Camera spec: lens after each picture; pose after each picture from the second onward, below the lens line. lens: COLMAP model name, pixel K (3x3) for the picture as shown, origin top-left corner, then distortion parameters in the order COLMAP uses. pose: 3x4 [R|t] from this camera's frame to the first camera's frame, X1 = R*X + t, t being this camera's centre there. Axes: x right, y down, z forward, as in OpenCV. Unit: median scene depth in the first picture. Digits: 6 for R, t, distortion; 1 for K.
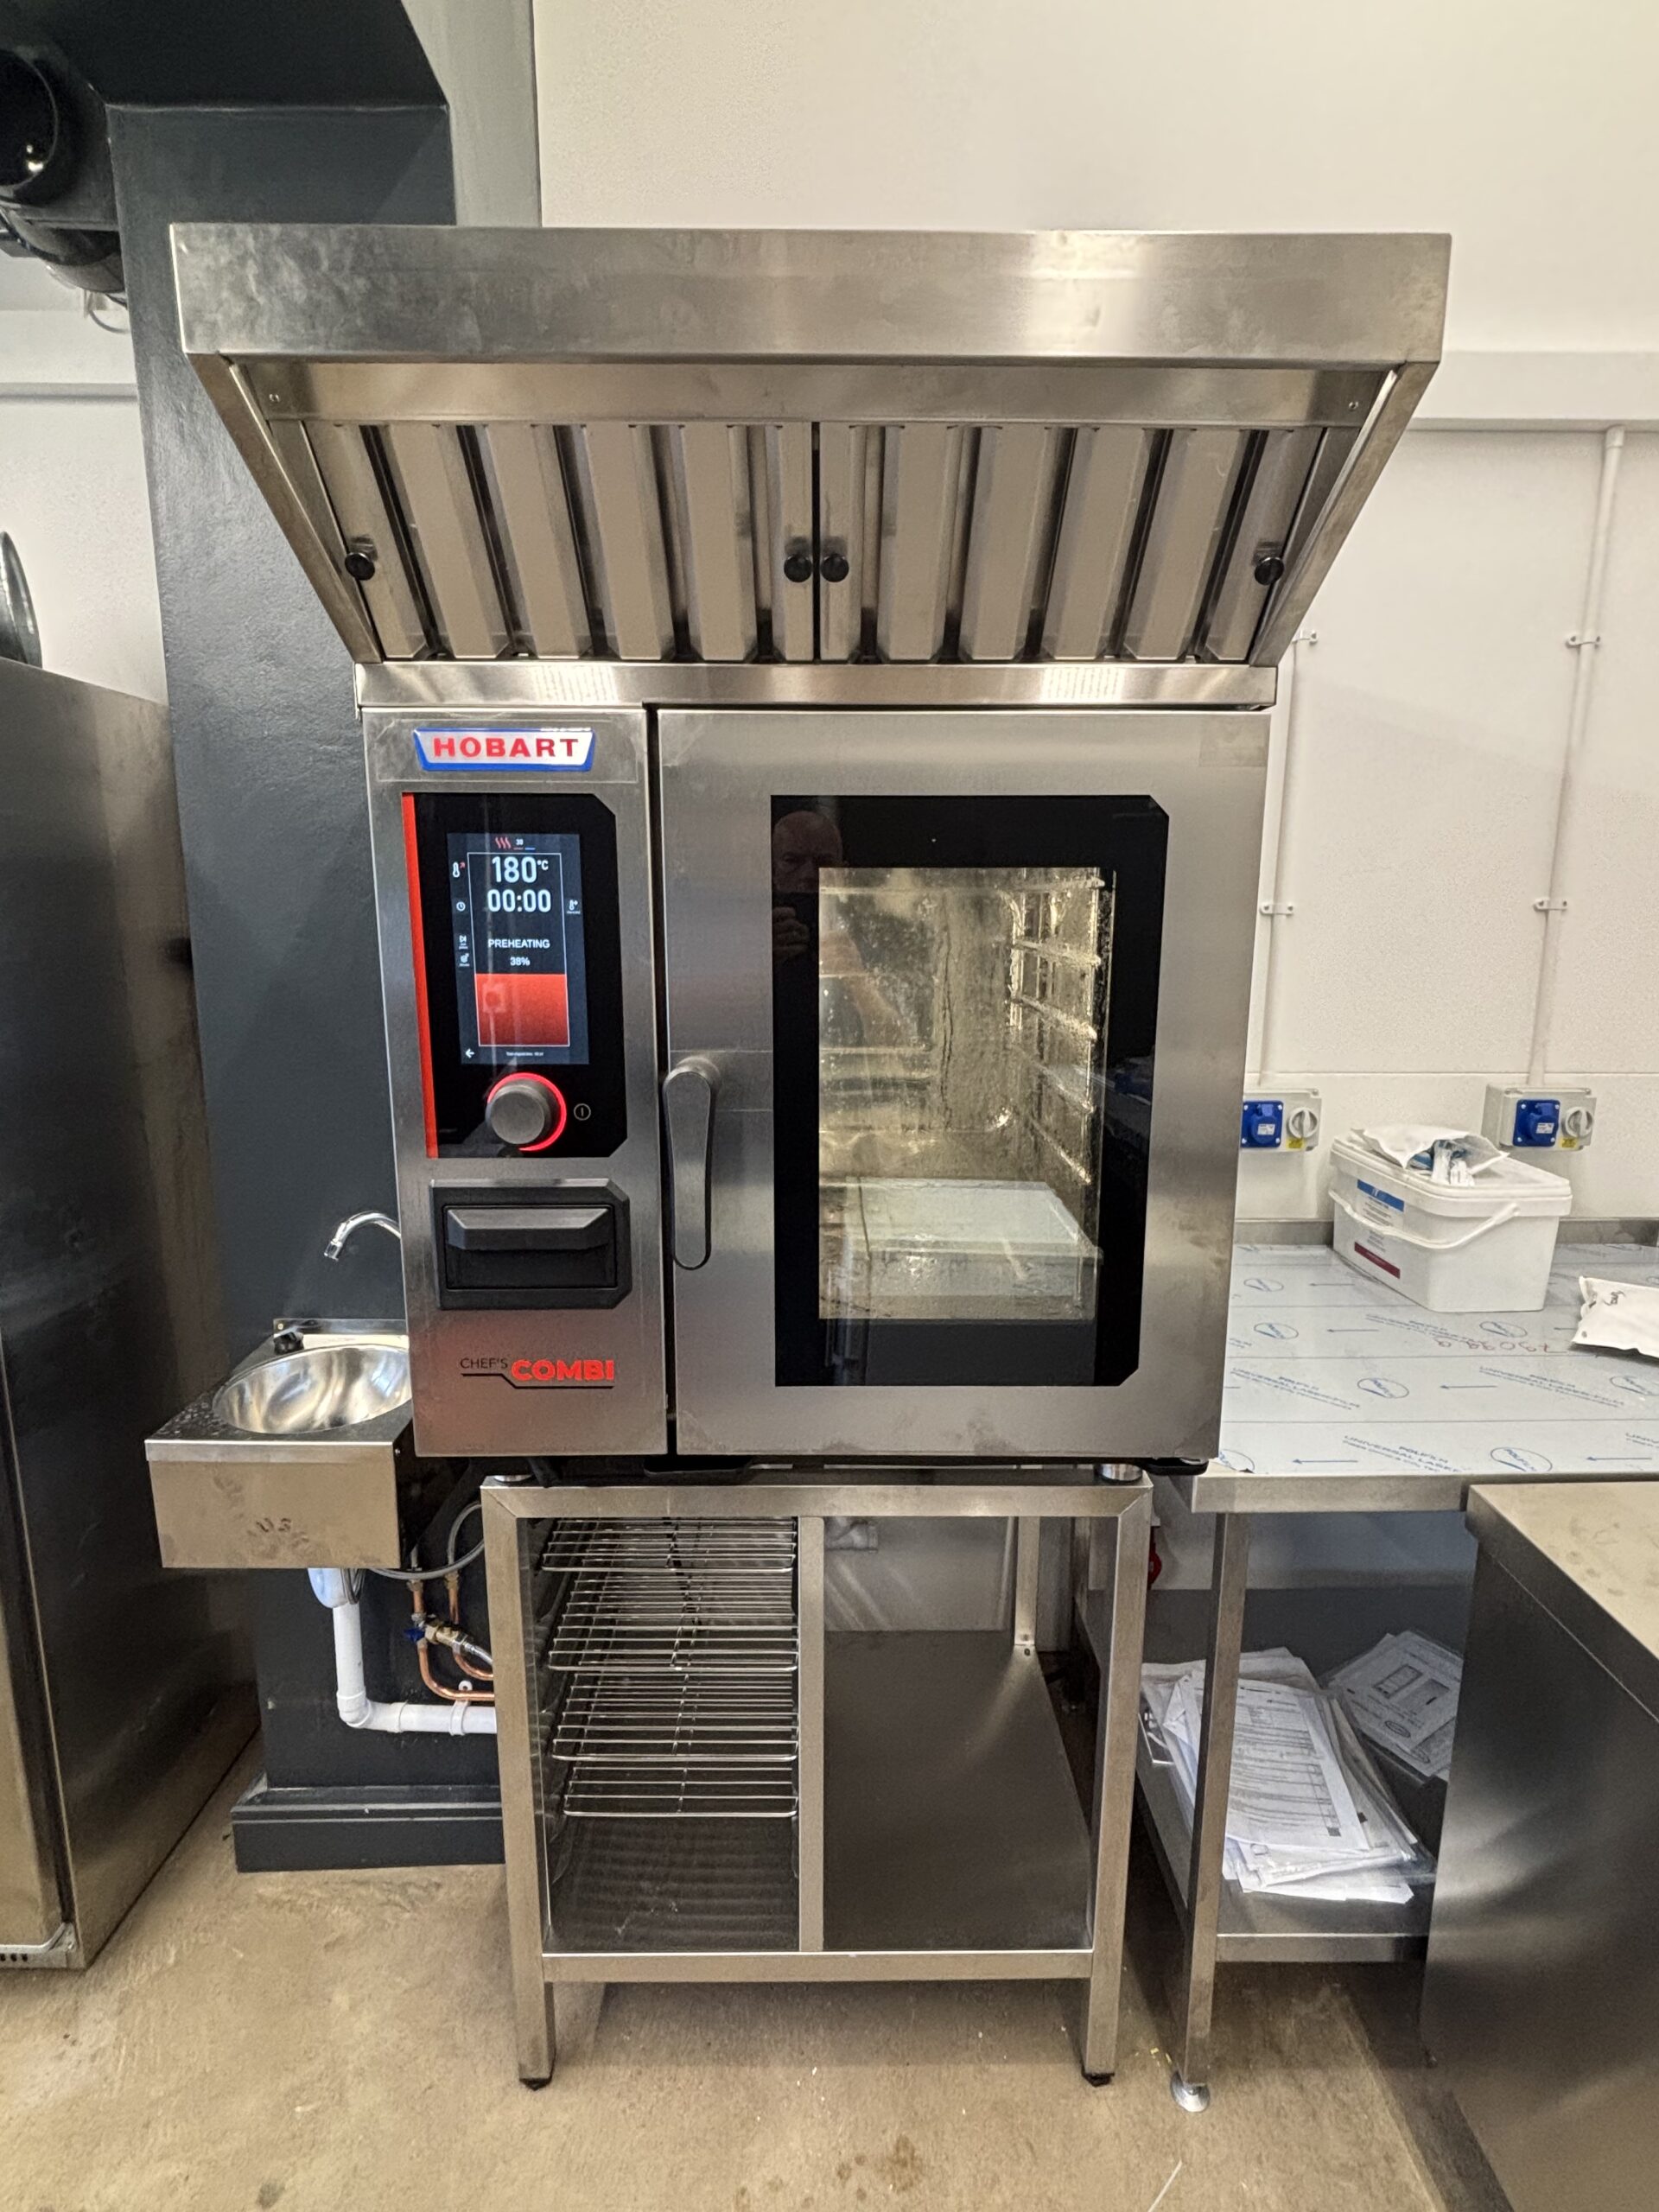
lens RADIAL K [[1088.2, 0, 836.5], [0, 1088.2, 1079.7], [0, 0, 1]] dist [-0.029952, 0.014010]
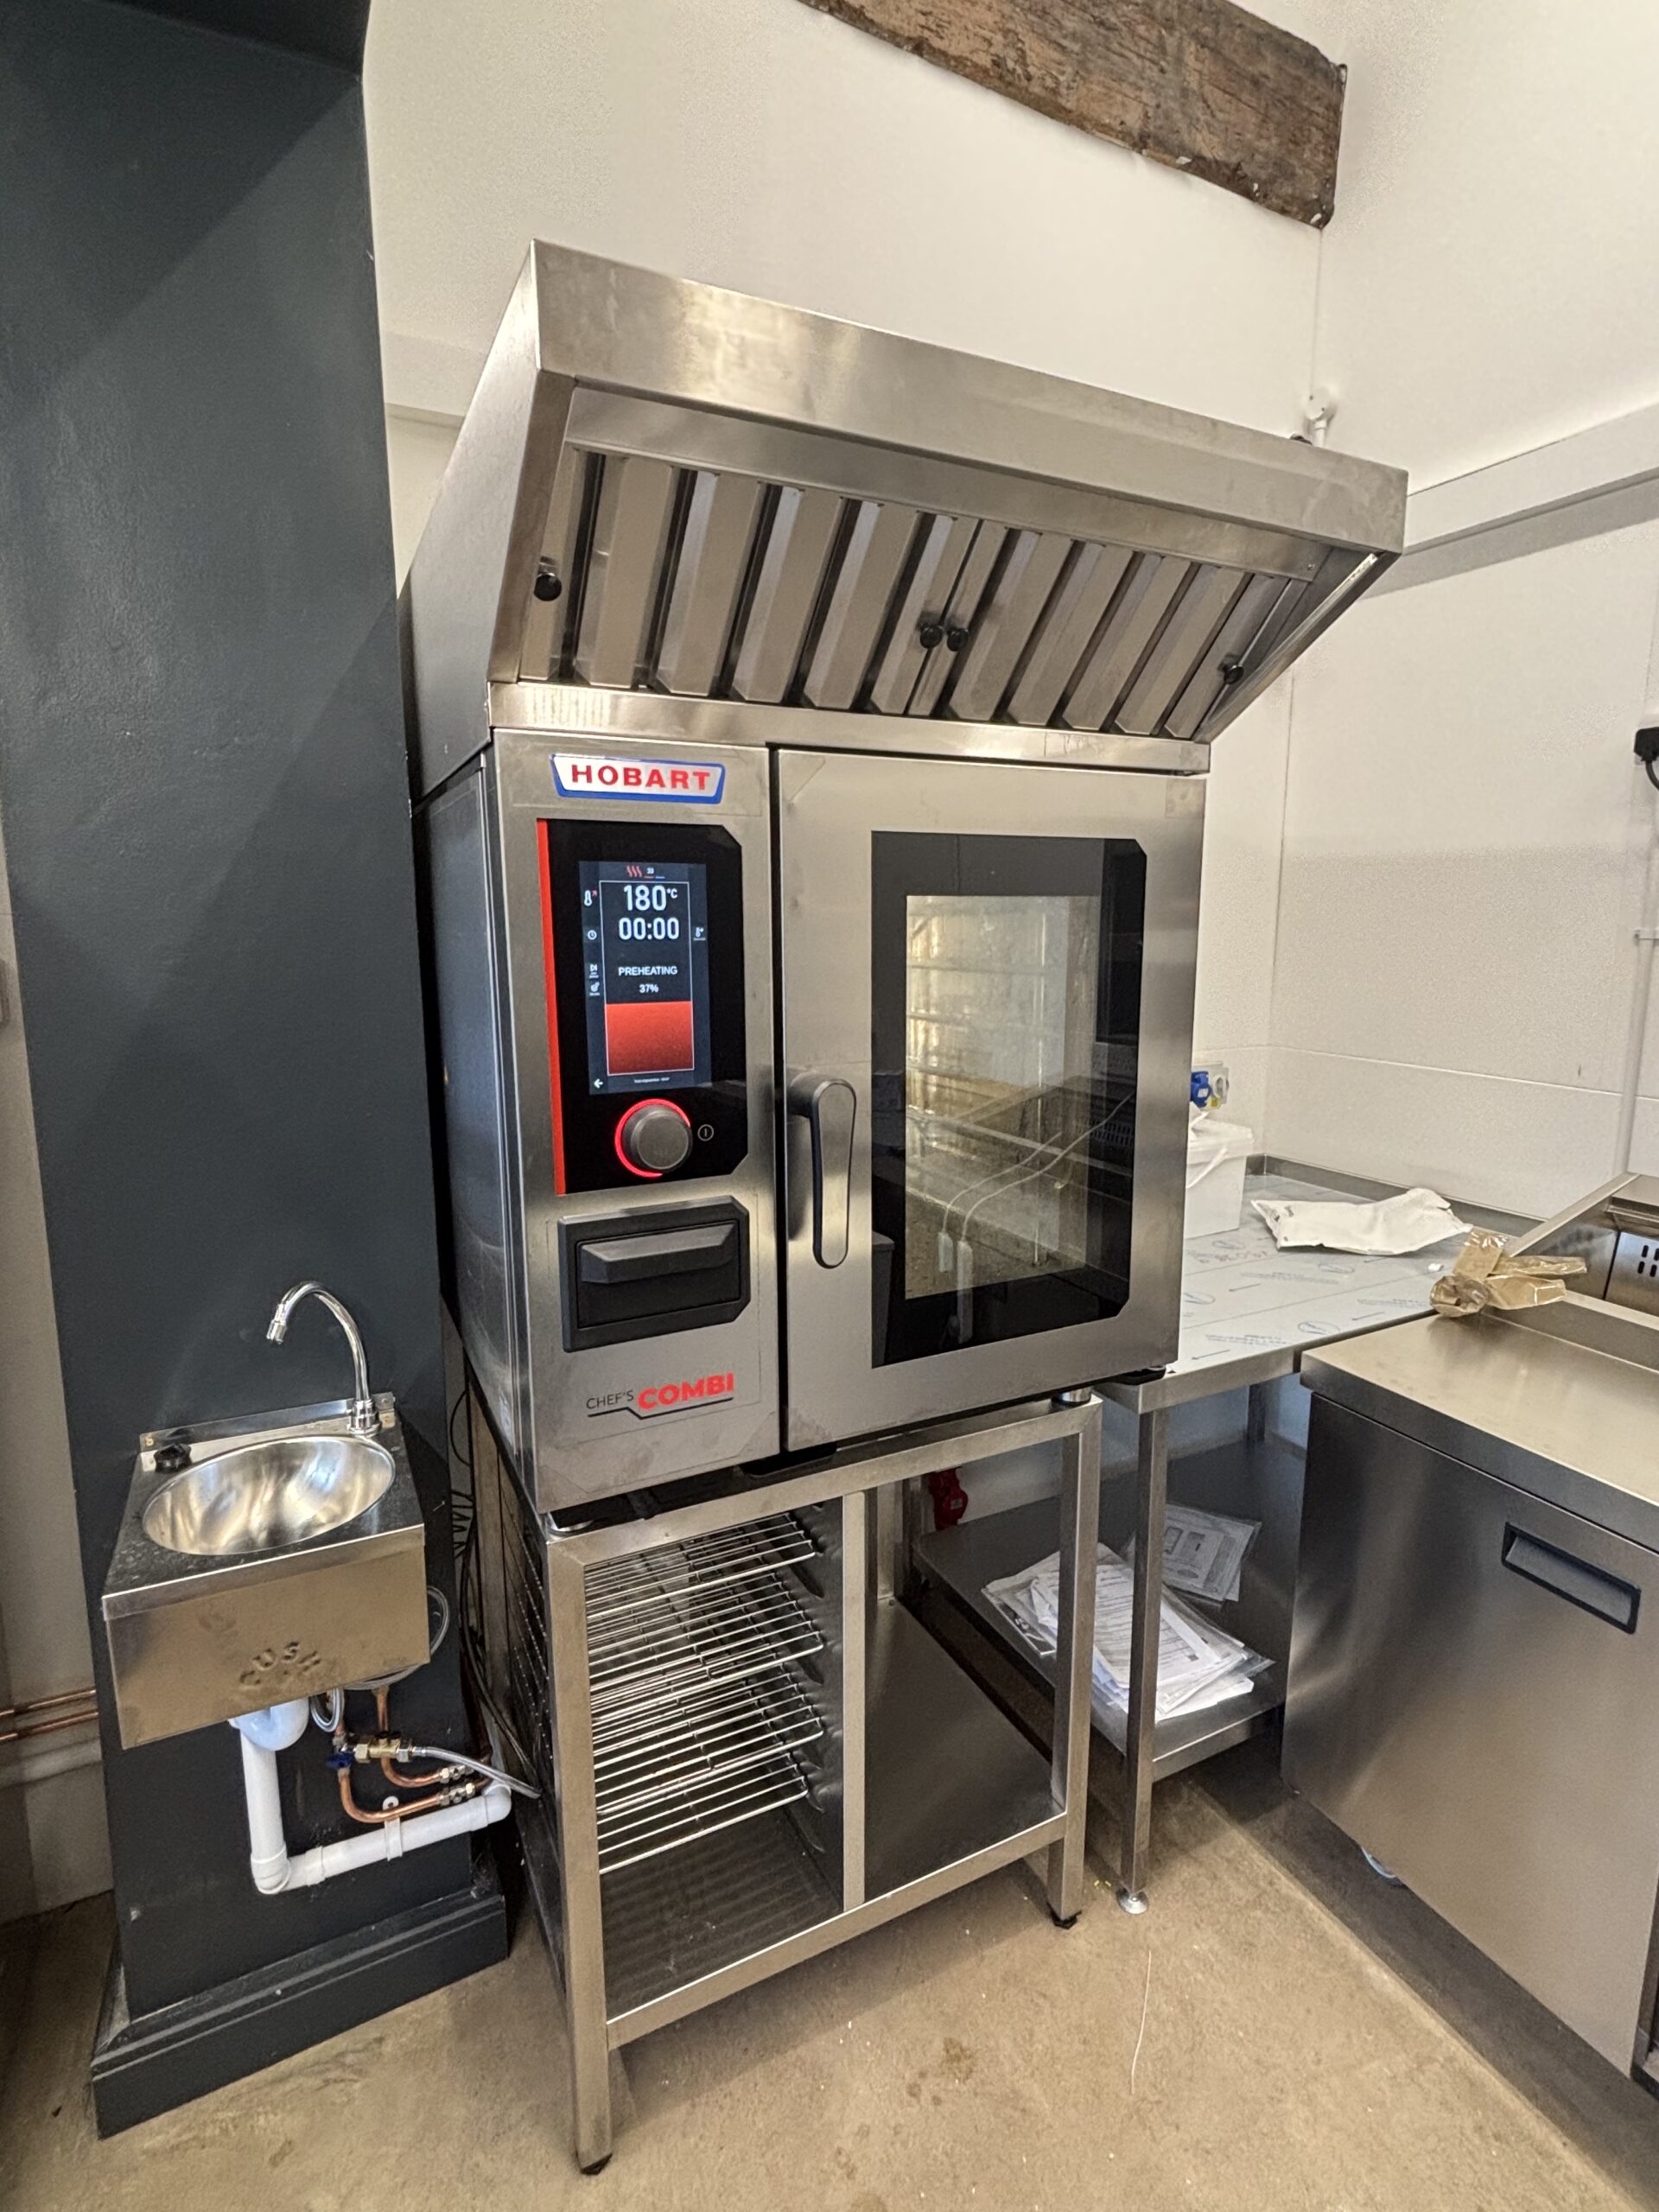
lens RADIAL K [[1088.2, 0, 836.5], [0, 1088.2, 1079.7], [0, 0, 1]] dist [-0.029952, 0.014010]
pose [[0.899501, -0.072951, 0.430787, -0.565416], [0.081690, 0.996656, -0.001795, -0.008690], [-0.429215, 0.036806, 0.902452, 0.018415]]
